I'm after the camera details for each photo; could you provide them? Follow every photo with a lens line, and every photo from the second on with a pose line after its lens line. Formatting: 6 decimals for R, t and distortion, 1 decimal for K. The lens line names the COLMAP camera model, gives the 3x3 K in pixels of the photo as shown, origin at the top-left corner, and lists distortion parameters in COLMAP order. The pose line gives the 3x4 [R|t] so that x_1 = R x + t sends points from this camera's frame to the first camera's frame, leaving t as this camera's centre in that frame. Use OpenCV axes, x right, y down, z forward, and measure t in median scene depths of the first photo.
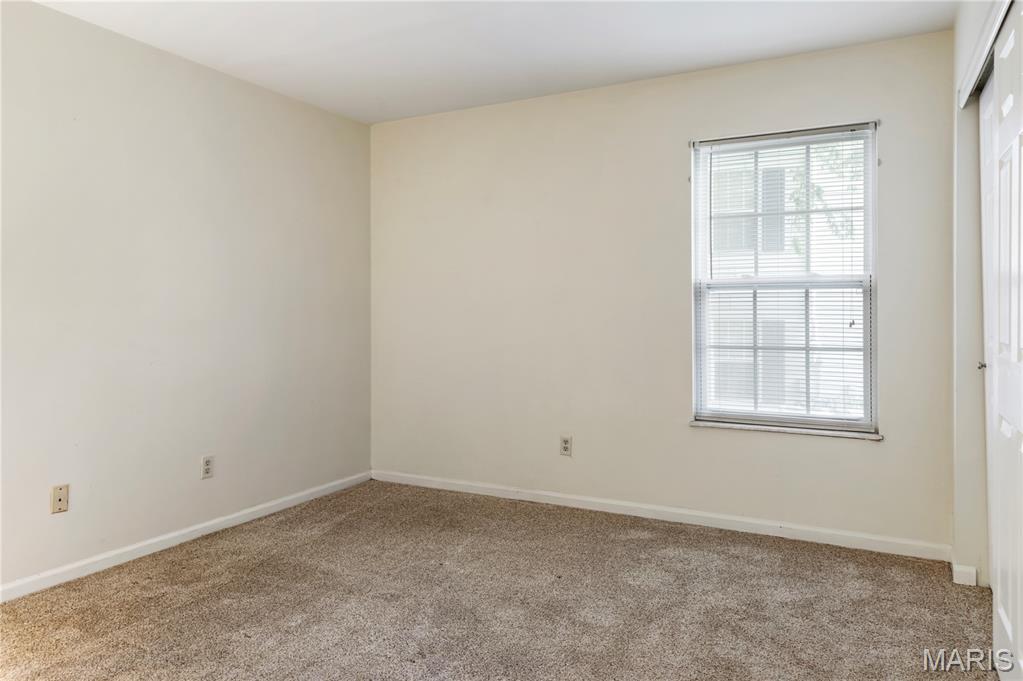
lens RADIAL K [[663.0, 0, 513.3], [0, 663.0, 321.7], [0, 0, 1]] dist [-0.004829, -0.001720]
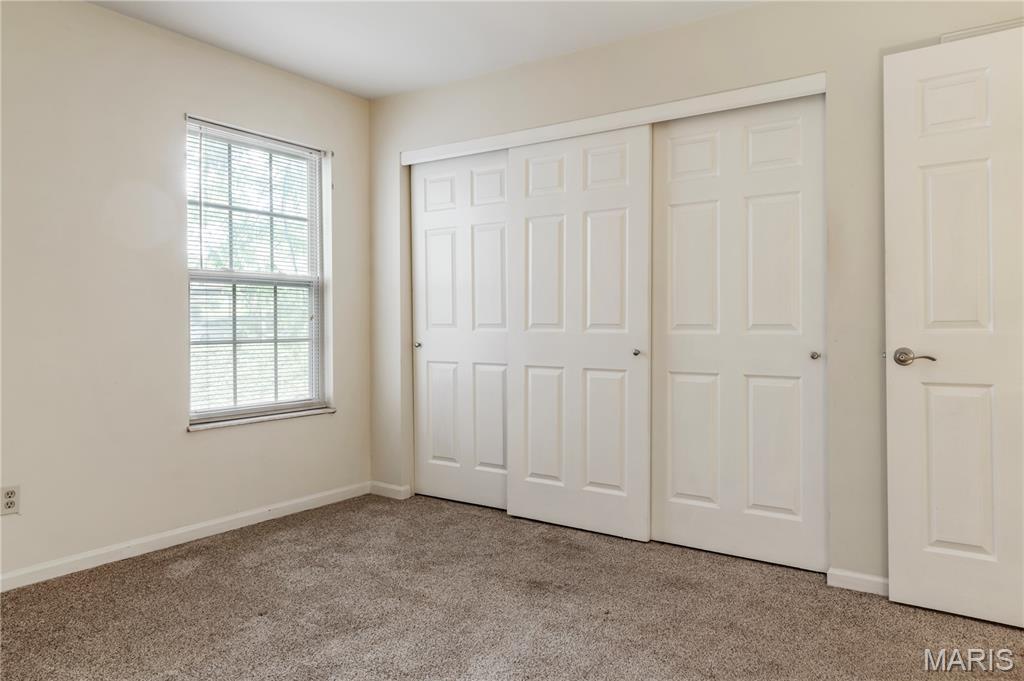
lens RADIAL K [[705.7, 0, 514.0], [0, 705.7, 322.1], [0, 0, 1]] dist [0.005111, 0.002606]
pose [[0.114534, -0.006554, 0.993398, -0.679823], [-0.001164, 0.999977, 0.006732, 0.002178], [-0.993419, -0.001927, 0.114523, 0.491239]]
